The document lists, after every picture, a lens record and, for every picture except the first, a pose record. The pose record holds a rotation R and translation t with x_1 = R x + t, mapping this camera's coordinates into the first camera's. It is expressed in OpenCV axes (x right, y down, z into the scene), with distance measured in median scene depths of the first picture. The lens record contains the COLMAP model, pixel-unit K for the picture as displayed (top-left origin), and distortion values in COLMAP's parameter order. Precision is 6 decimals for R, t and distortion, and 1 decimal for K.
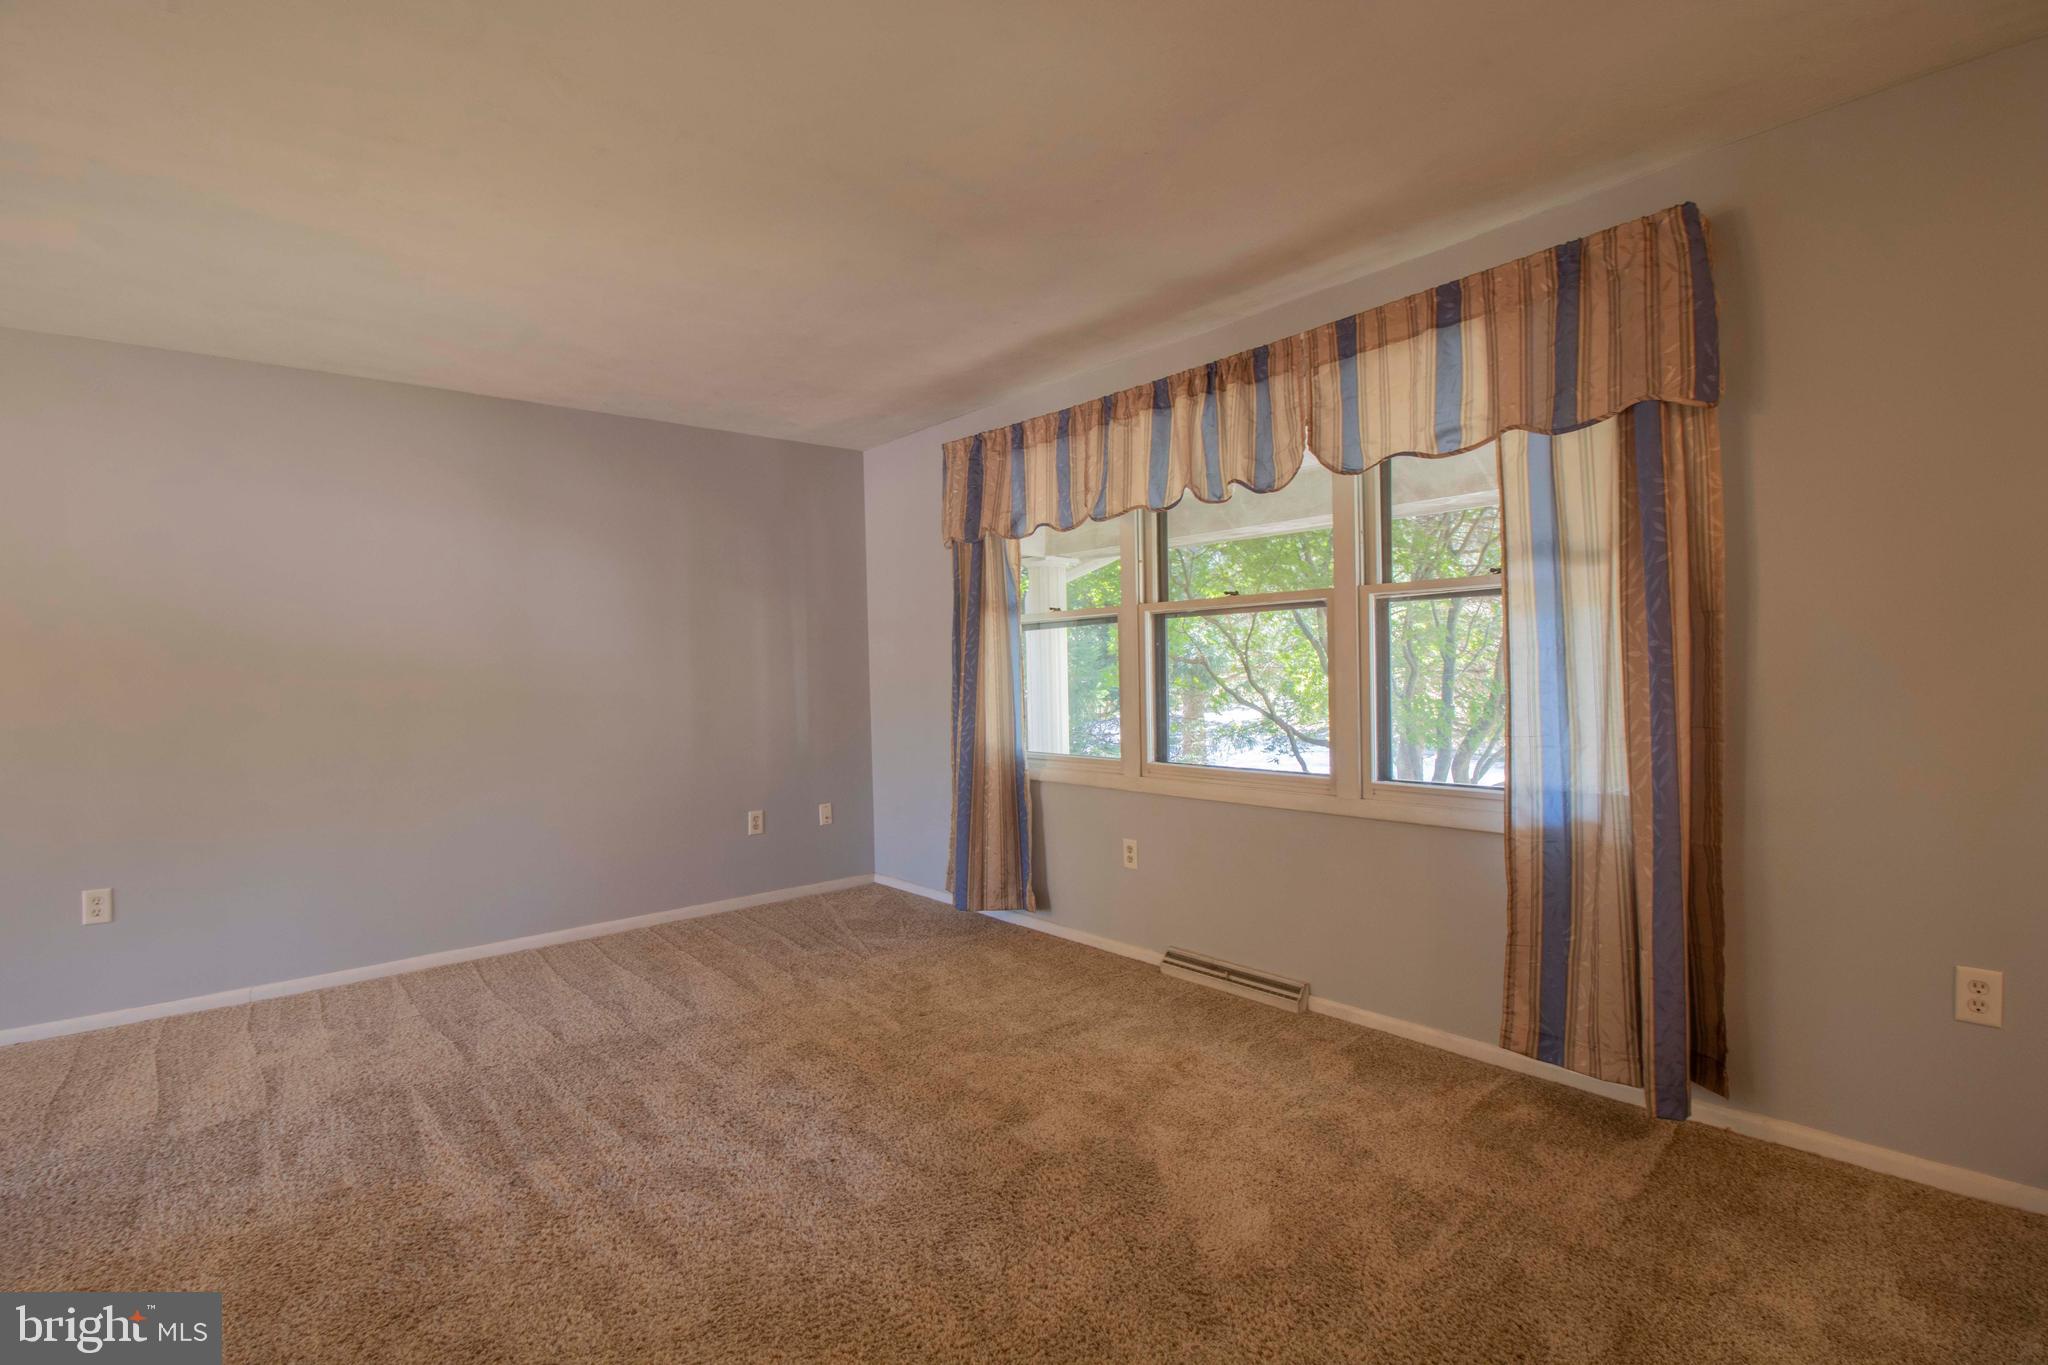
lens RADIAL K [[954.8, 0, 1037.4], [0, 954.8, 688.4], [0, 0, 1]] dist [-0.000461, -0.011473]
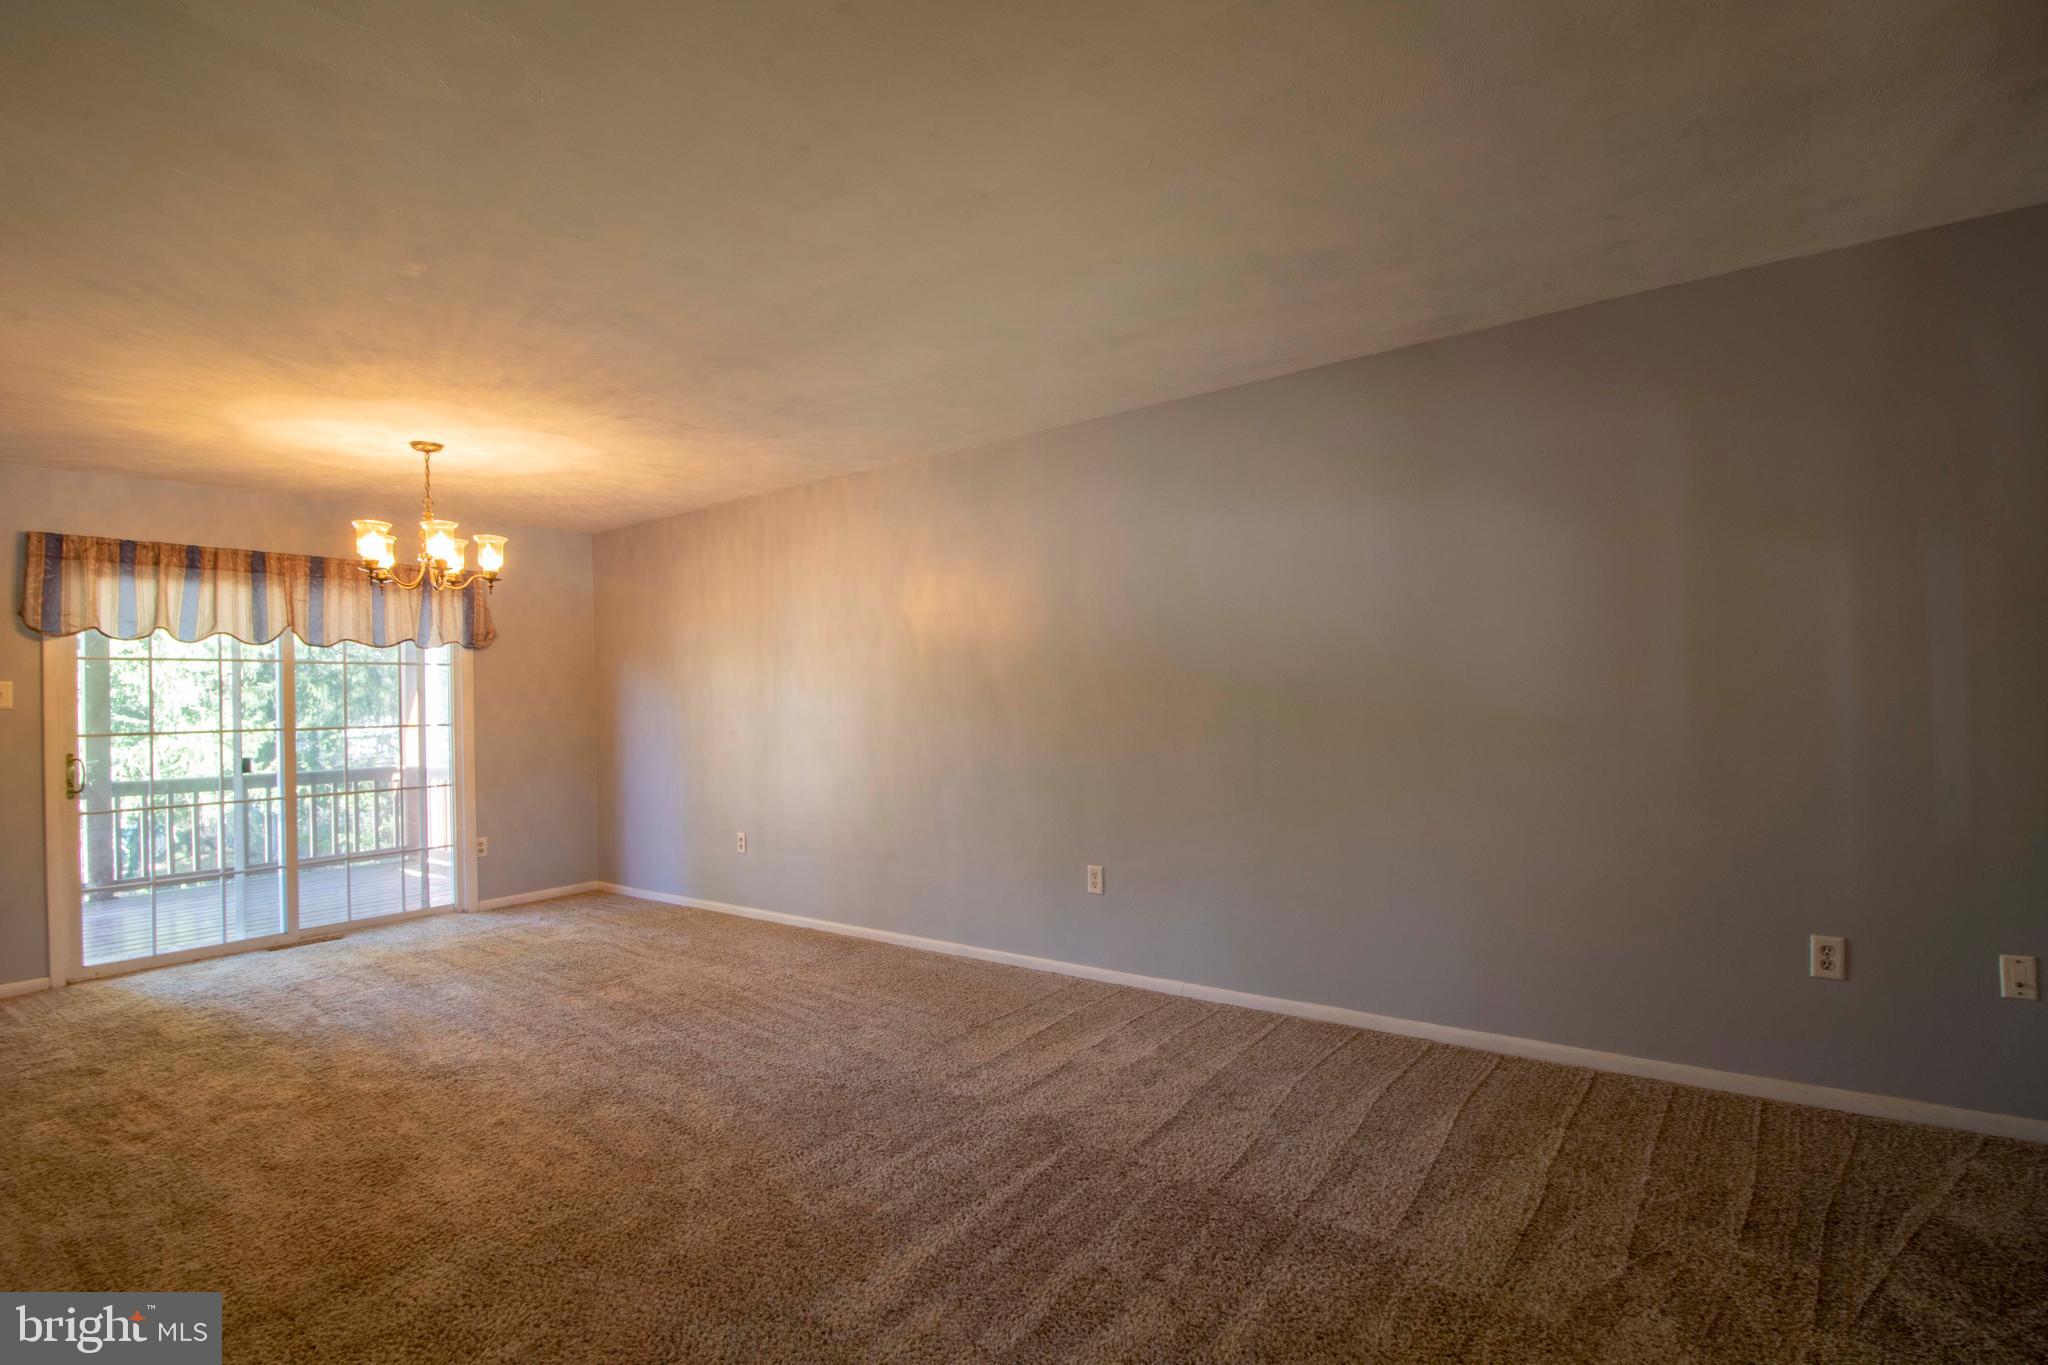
lens RADIAL K [[954.8, 0, 1037.4], [0, 954.8, 688.4], [0, 0, 1]] dist [-0.000461, -0.011473]
pose [[0.215293, 0.003042, -0.976545, 0.182412], [0.000757, 0.999994, 0.003282, -0.021002], [0.976549, -0.001446, 0.215289, 0.580717]]
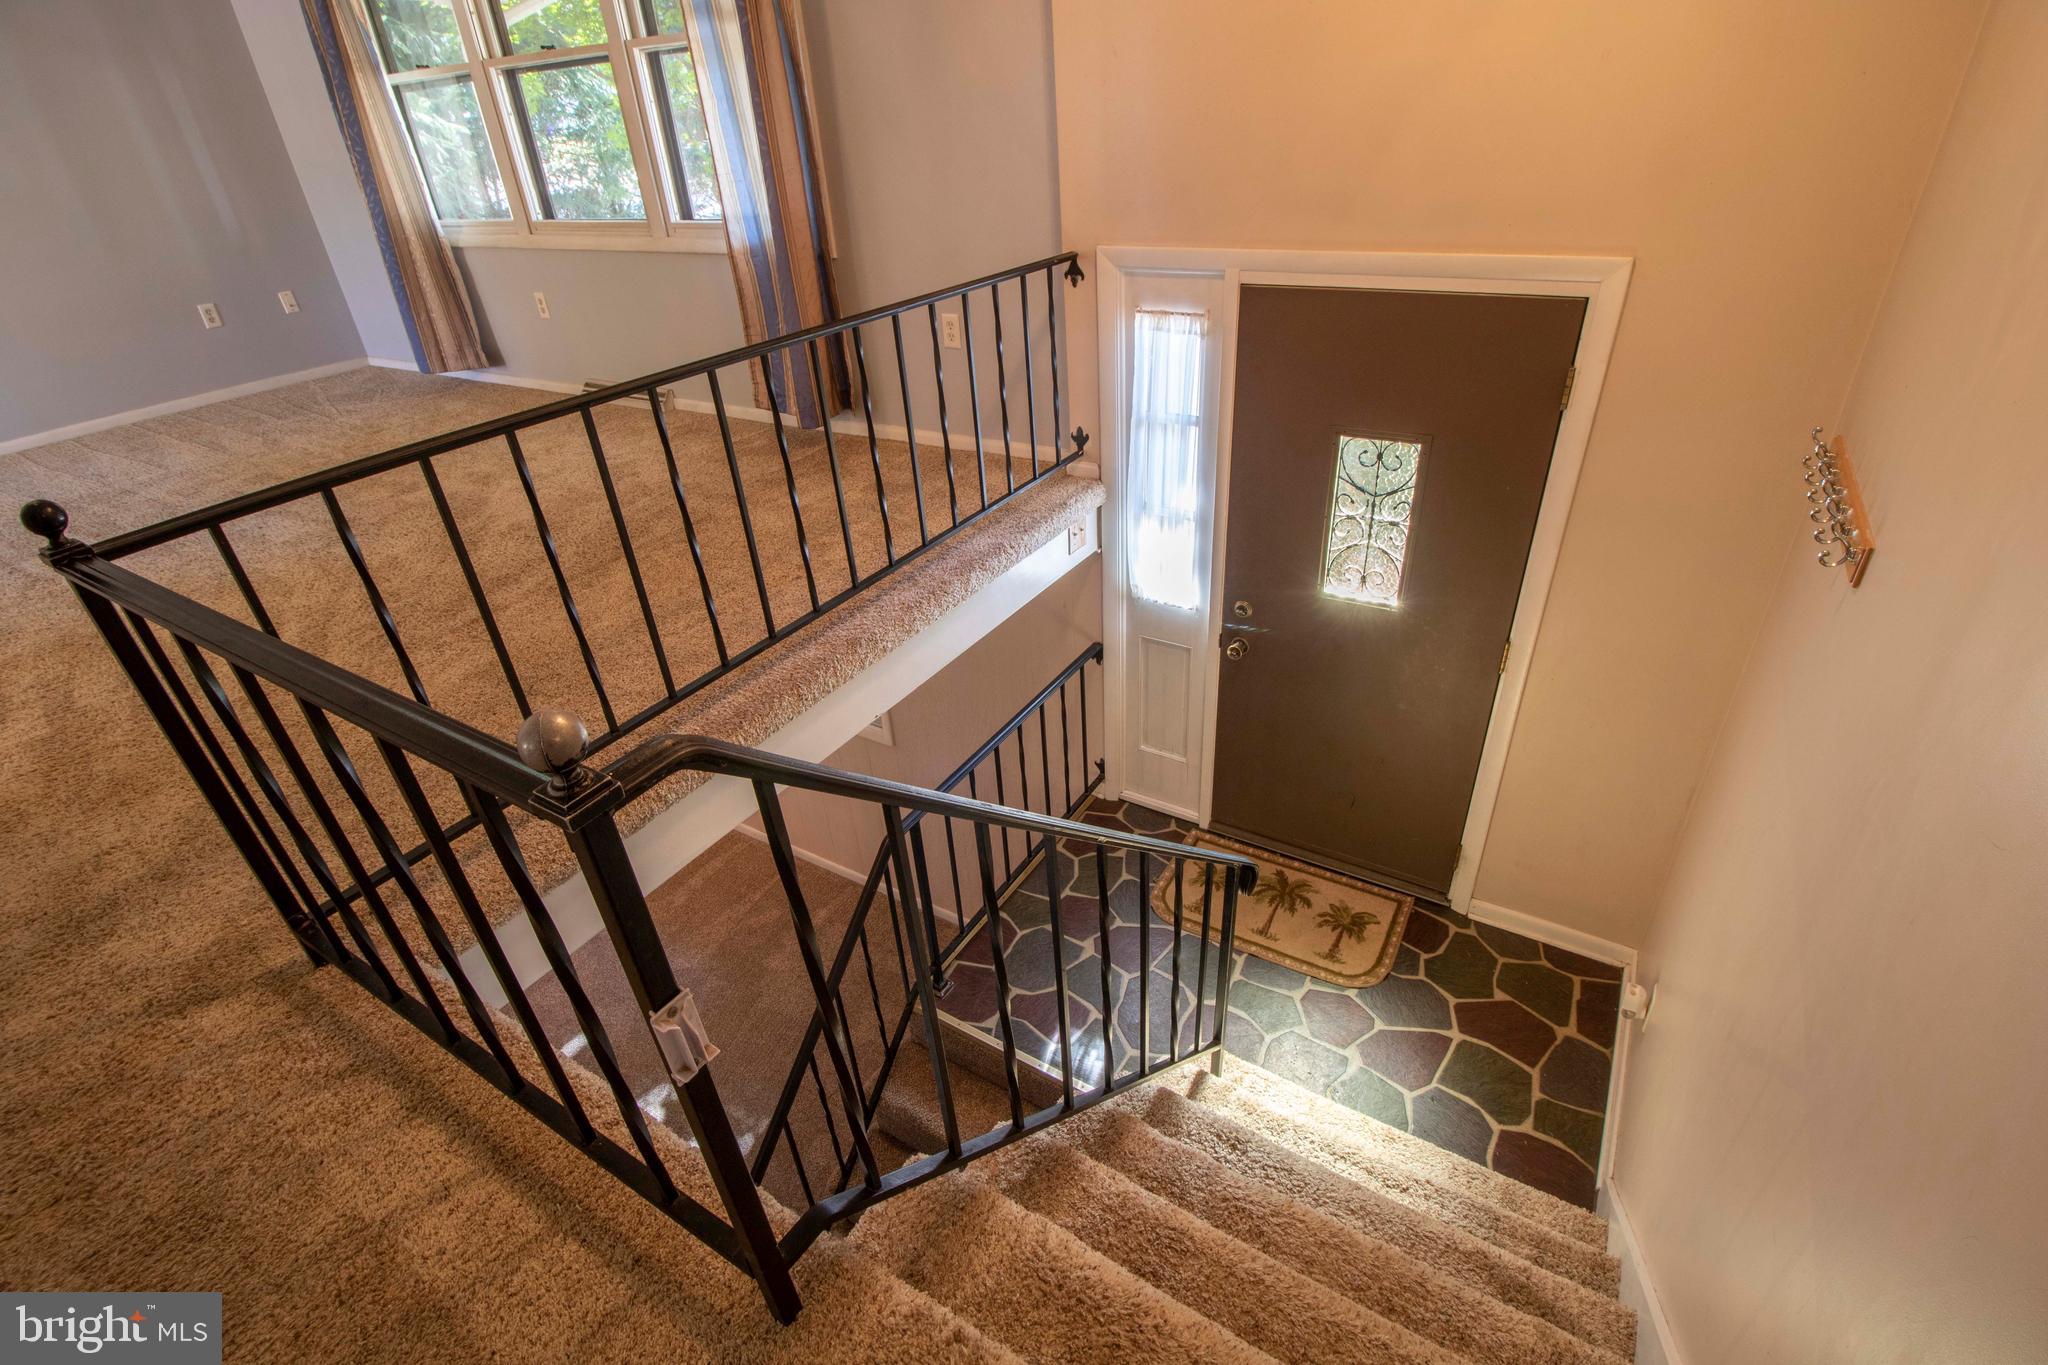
lens RADIAL K [[977.7, 0, 1013.3], [0, 977.7, 690.8], [0, 0, 1]] dist [-0.001609, -0.000333]
pose [[0.960288, -0.181054, 0.212291, 0.330069], [0.052049, 0.863755, 0.501217, 0.006327], [-0.274114, -0.470263, 0.838877, -0.442598]]
